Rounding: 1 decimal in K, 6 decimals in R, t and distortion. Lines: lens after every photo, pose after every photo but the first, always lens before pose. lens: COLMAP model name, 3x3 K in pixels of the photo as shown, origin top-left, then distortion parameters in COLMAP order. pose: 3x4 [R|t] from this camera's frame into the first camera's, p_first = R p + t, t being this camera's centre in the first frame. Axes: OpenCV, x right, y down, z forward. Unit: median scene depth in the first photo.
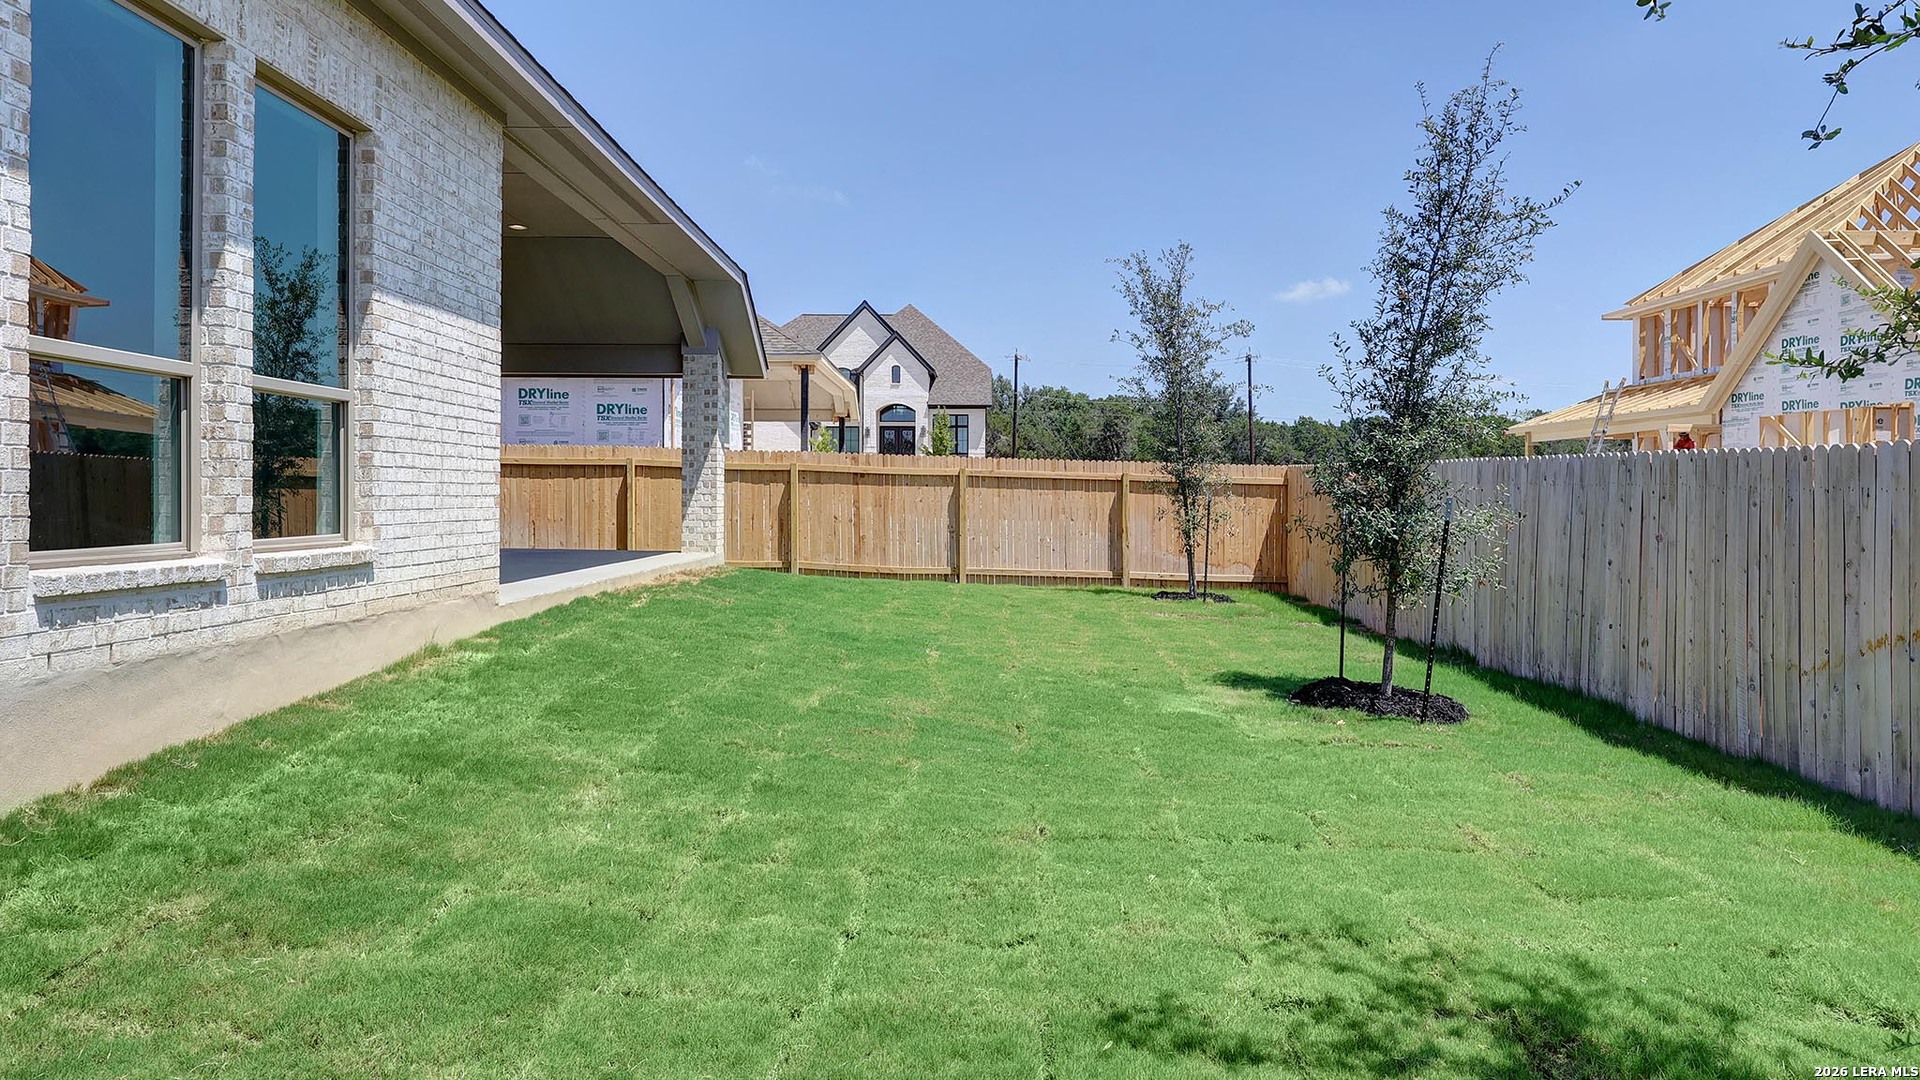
lens RADIAL K [[1054.1, 0, 957.9], [0, 1054.1, 499.1], [0, 0, 1]] dist [0.000993, -0.000250]
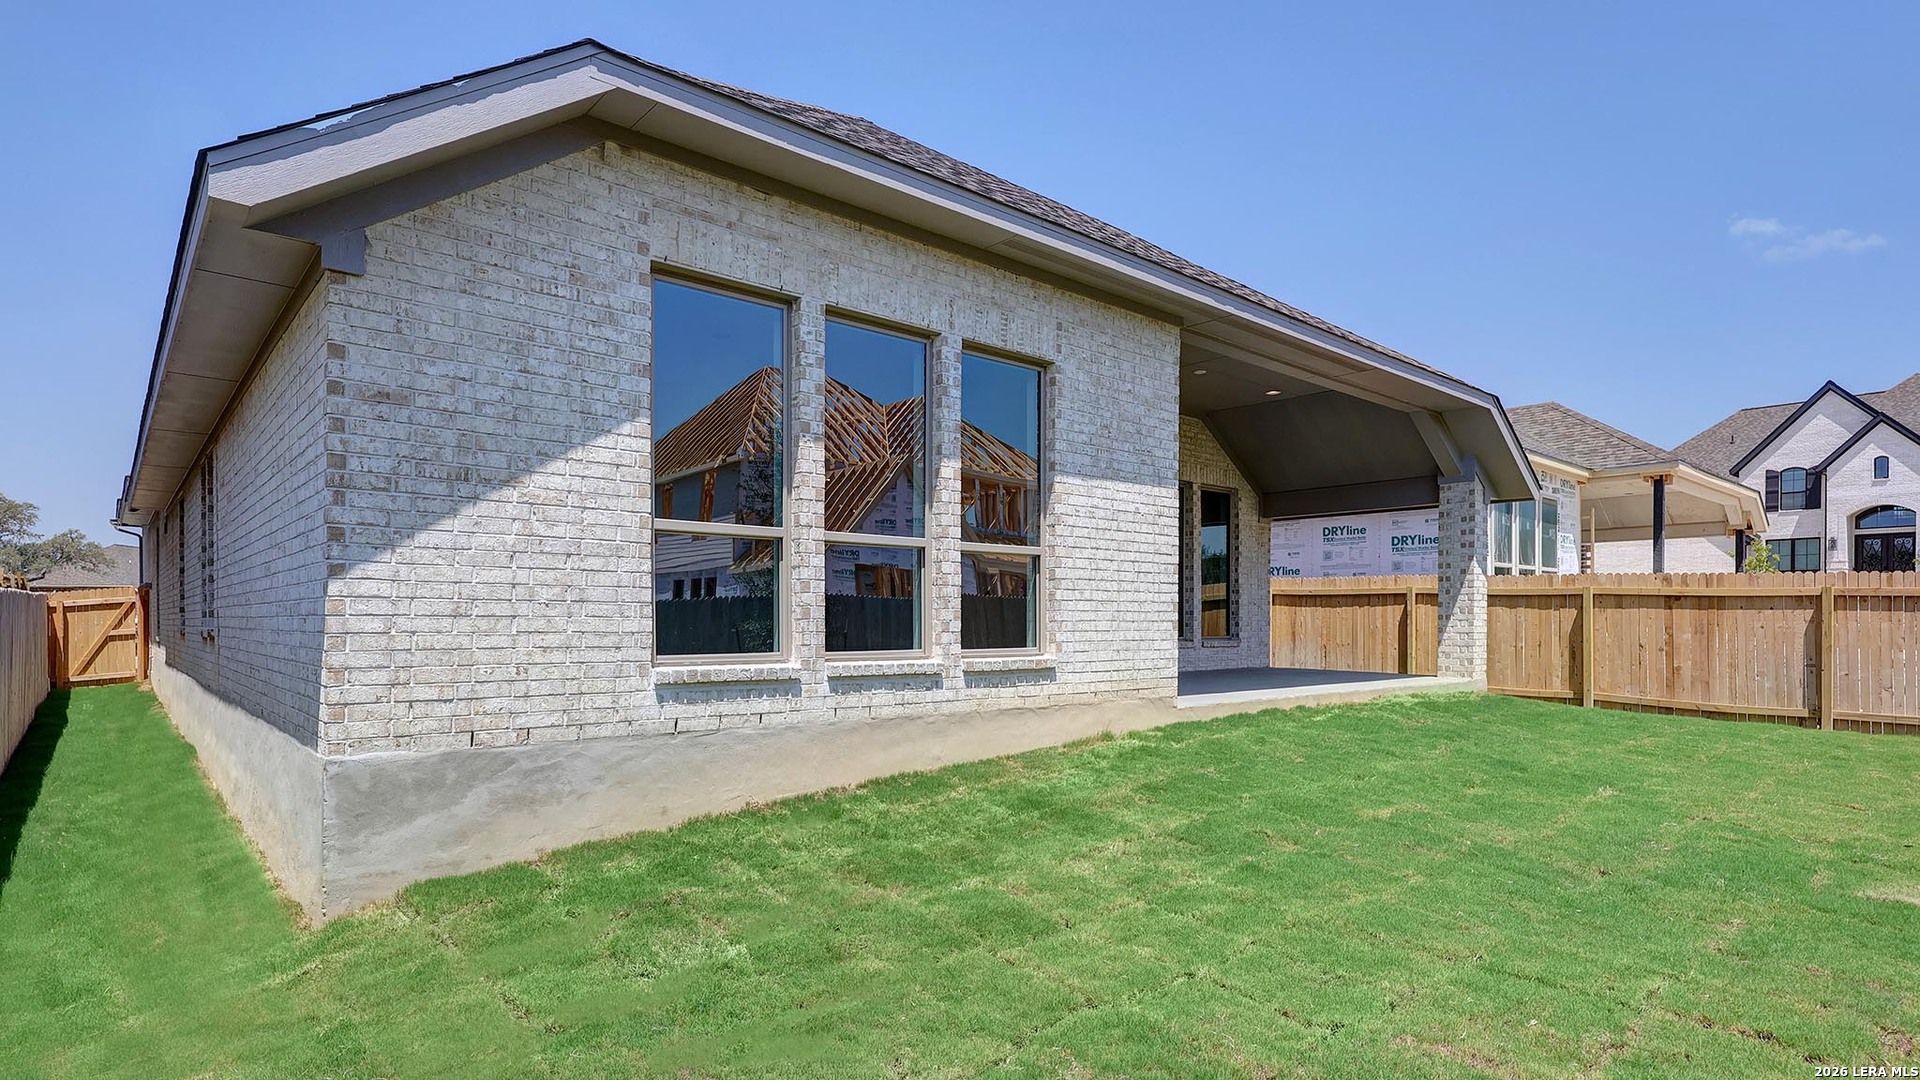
lens RADIAL K [[985.7, 0, 963.4], [0, 985.7, 627.1], [0, 0, 1]] dist [0.001355, 0.000203]
pose [[0.667535, -0.000936, -0.744578, 0.320421], [0.000474, 1.000000, -0.000833, 0.005775], [0.744579, 0.000203, 0.667535, 0.025247]]
